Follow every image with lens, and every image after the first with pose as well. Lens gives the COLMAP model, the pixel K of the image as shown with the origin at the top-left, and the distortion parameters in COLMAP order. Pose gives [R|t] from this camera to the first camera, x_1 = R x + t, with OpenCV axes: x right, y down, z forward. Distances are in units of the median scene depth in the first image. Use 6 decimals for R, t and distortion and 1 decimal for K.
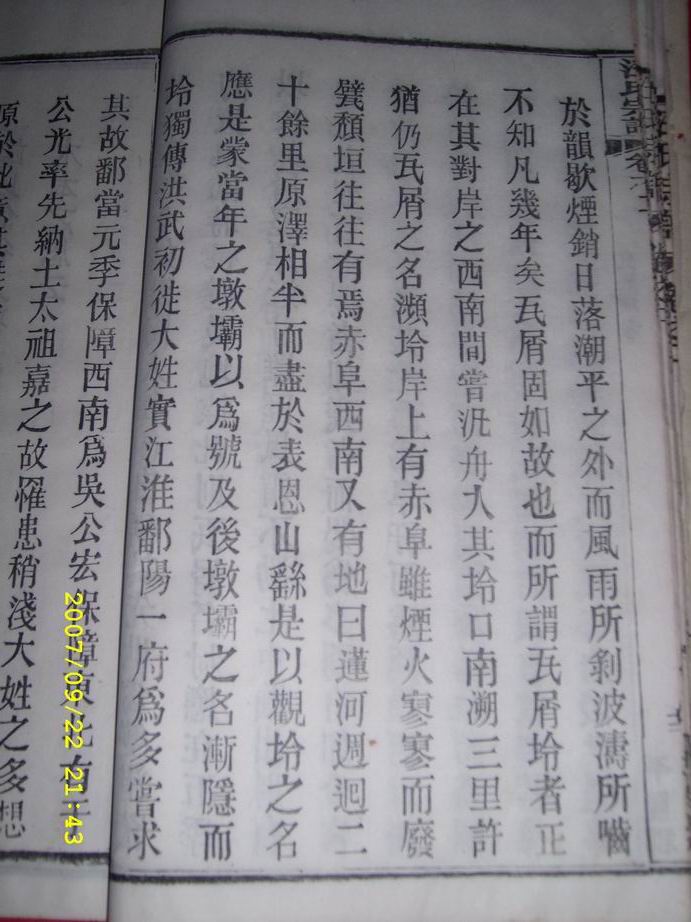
lens RADIAL K [[832.6, 0, 345.5], [0, 832.6, 461.0], [0, 0, 1]] dist [-0.097597, 0.079486]
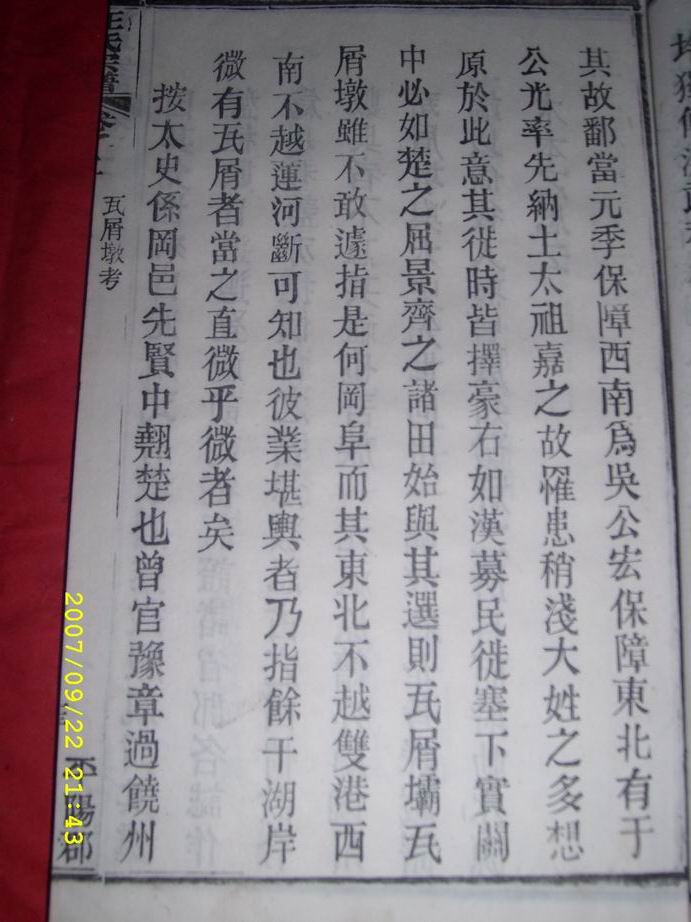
lens RADIAL K [[832.6, 0, 345.5], [0, 832.6, 461.0], [0, 0, 1]] dist [-0.097597, 0.079486]
pose [[0.999226, 0.006764, 0.038751, -0.642327], [-0.007807, 0.999609, 0.026841, -0.008909], [-0.038555, -0.027123, 0.998888, 0.094370]]
